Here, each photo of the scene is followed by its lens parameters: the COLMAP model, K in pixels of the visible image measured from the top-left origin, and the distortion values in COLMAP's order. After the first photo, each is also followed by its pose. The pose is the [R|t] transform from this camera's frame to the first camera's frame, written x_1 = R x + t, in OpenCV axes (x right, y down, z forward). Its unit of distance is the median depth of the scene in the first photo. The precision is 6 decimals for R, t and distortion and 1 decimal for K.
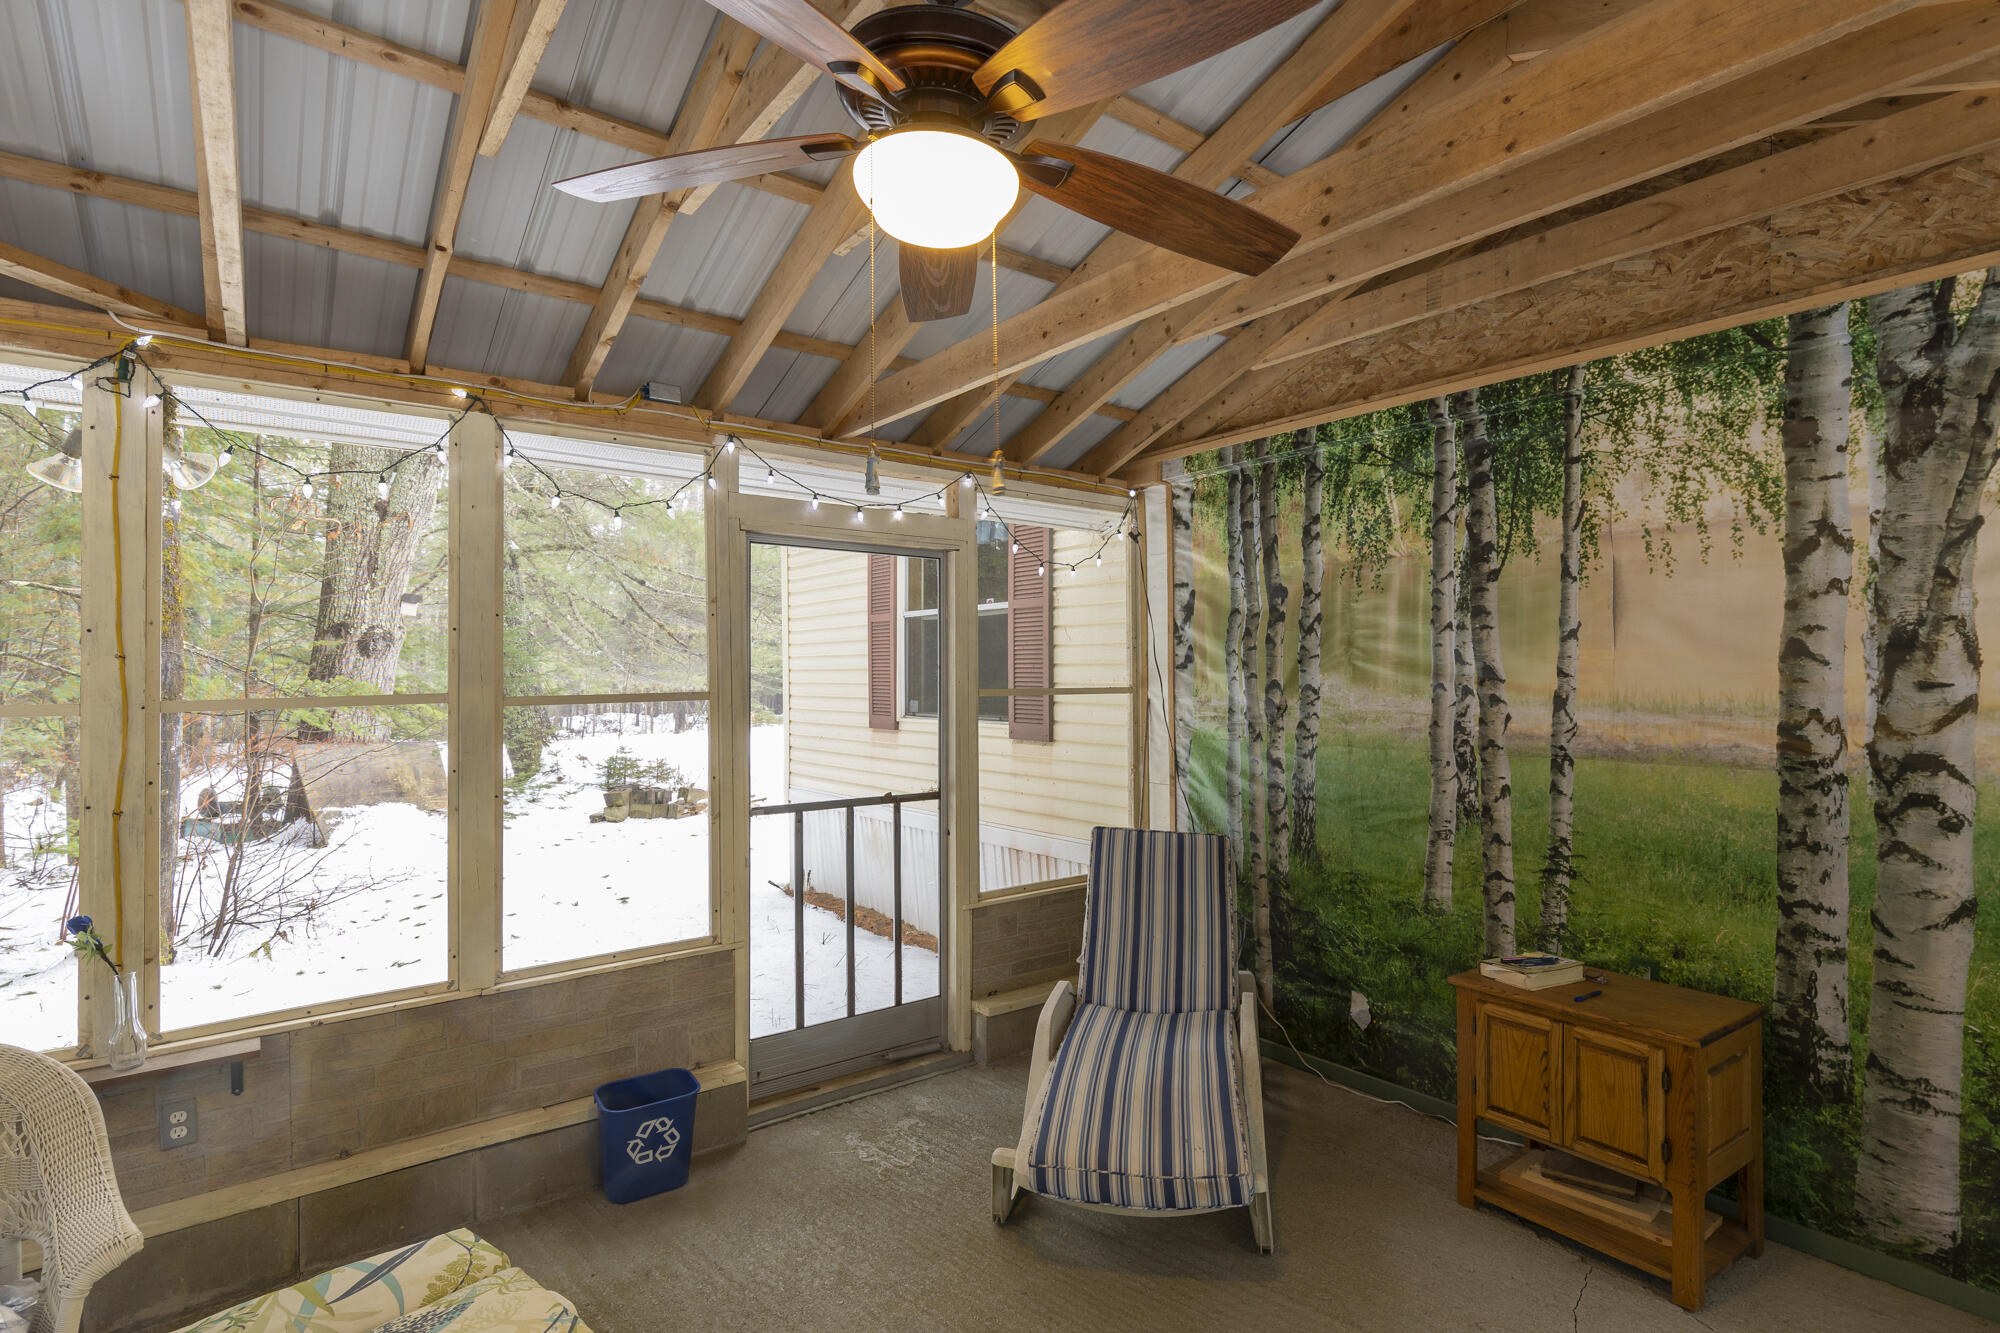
lens RADIAL K [[972.1, 0, 1008.5], [0, 972.1, 678.8], [0, 0, 1]] dist [0.000026, 0.000046]
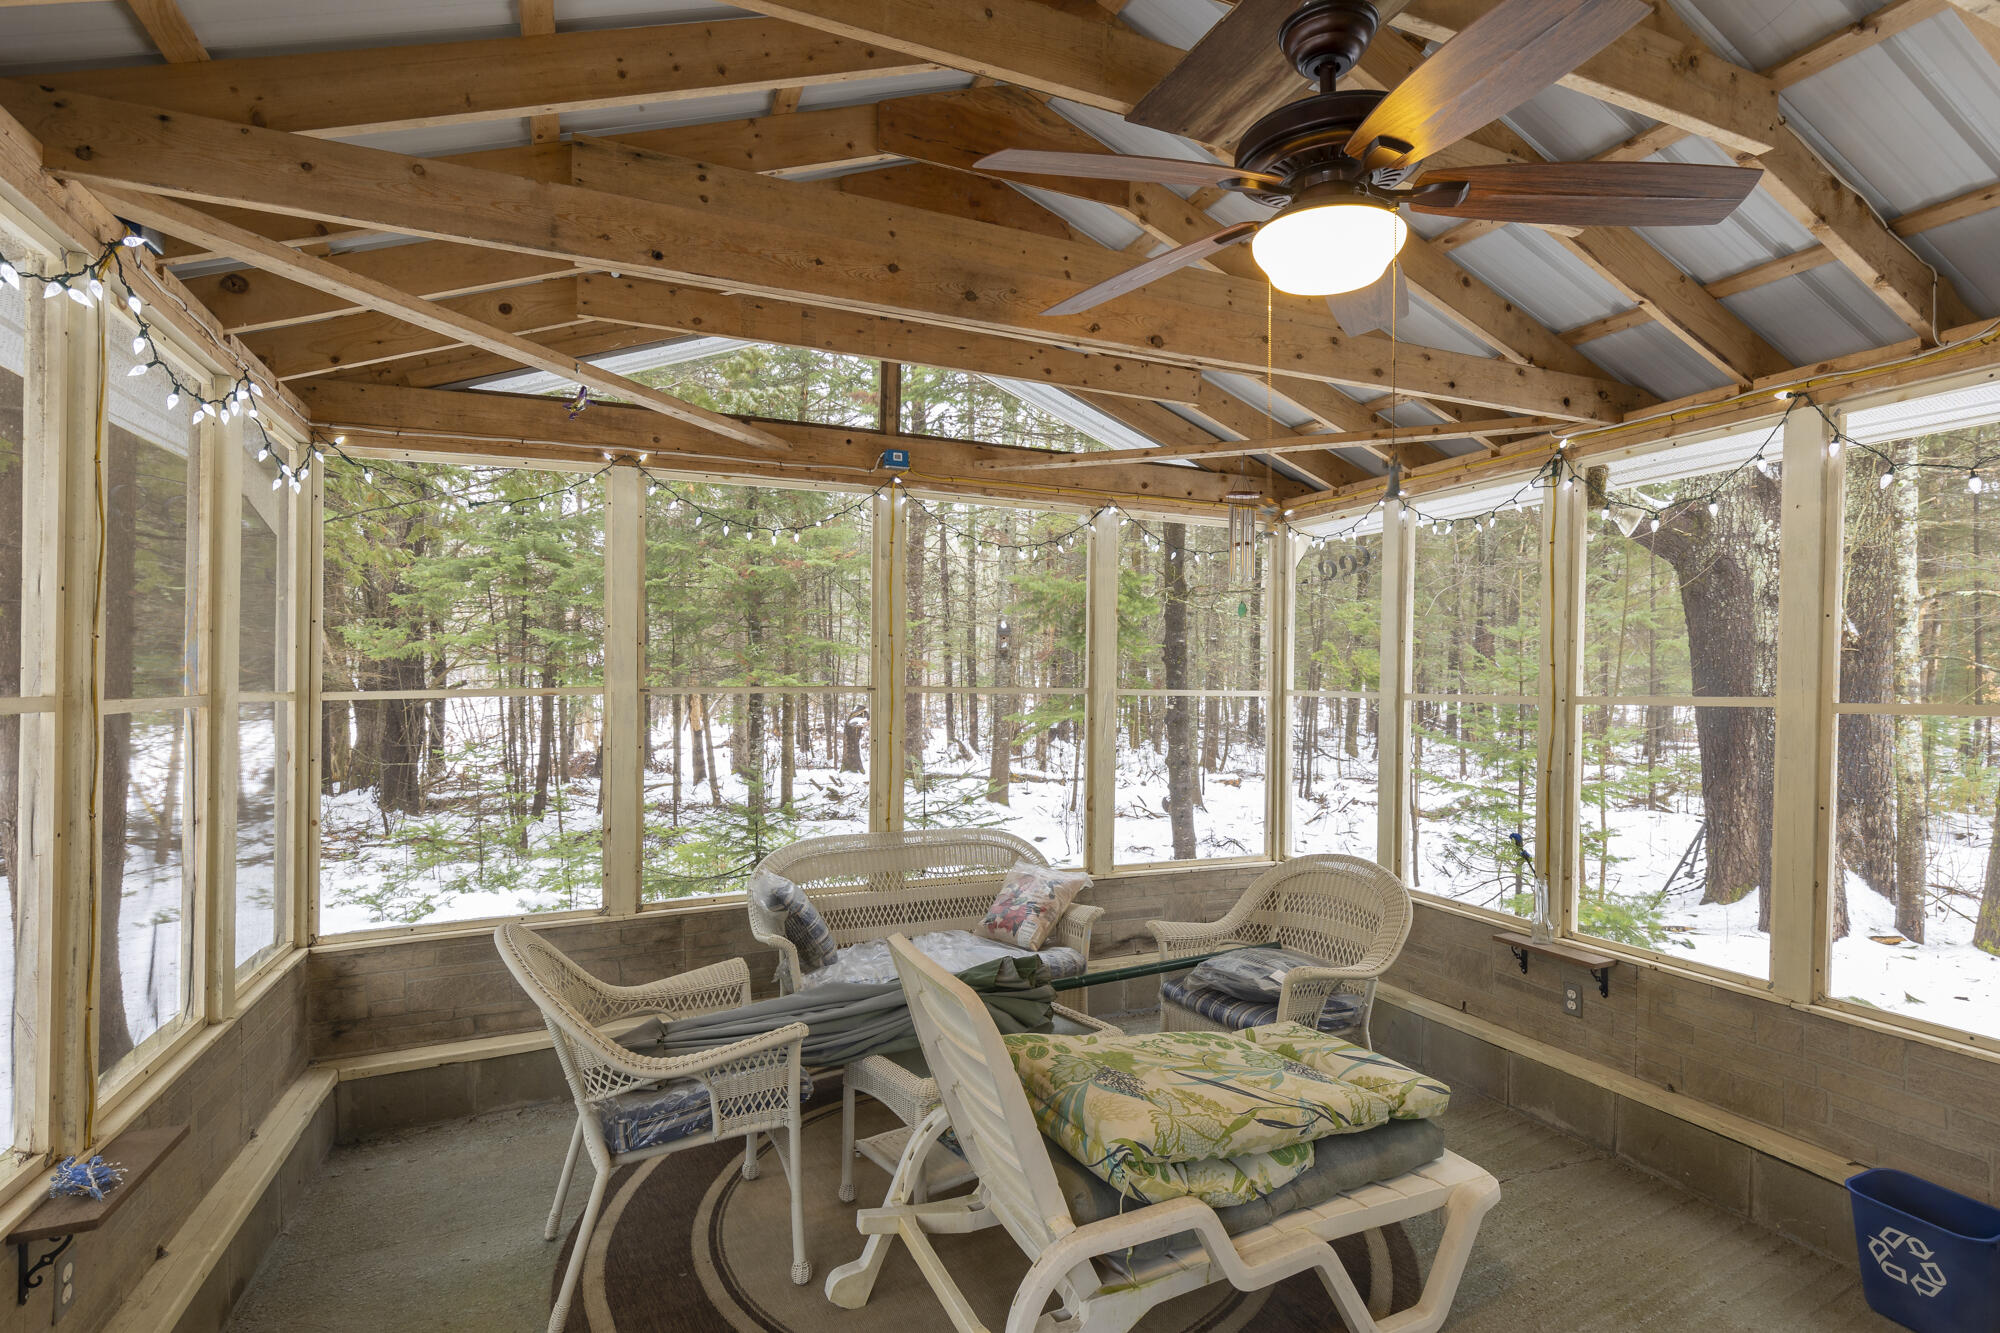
lens RADIAL K [[972.1, 0, 1010.4], [0, 972.1, 669.5], [0, 0, 1]] dist [0.000026, 0.000046]
pose [[-0.245480, 0.001179, -0.969401, 0.644132], [0.002294, 0.999997, 0.000635, -0.017257], [0.969399, -0.002068, -0.245482, 0.517769]]
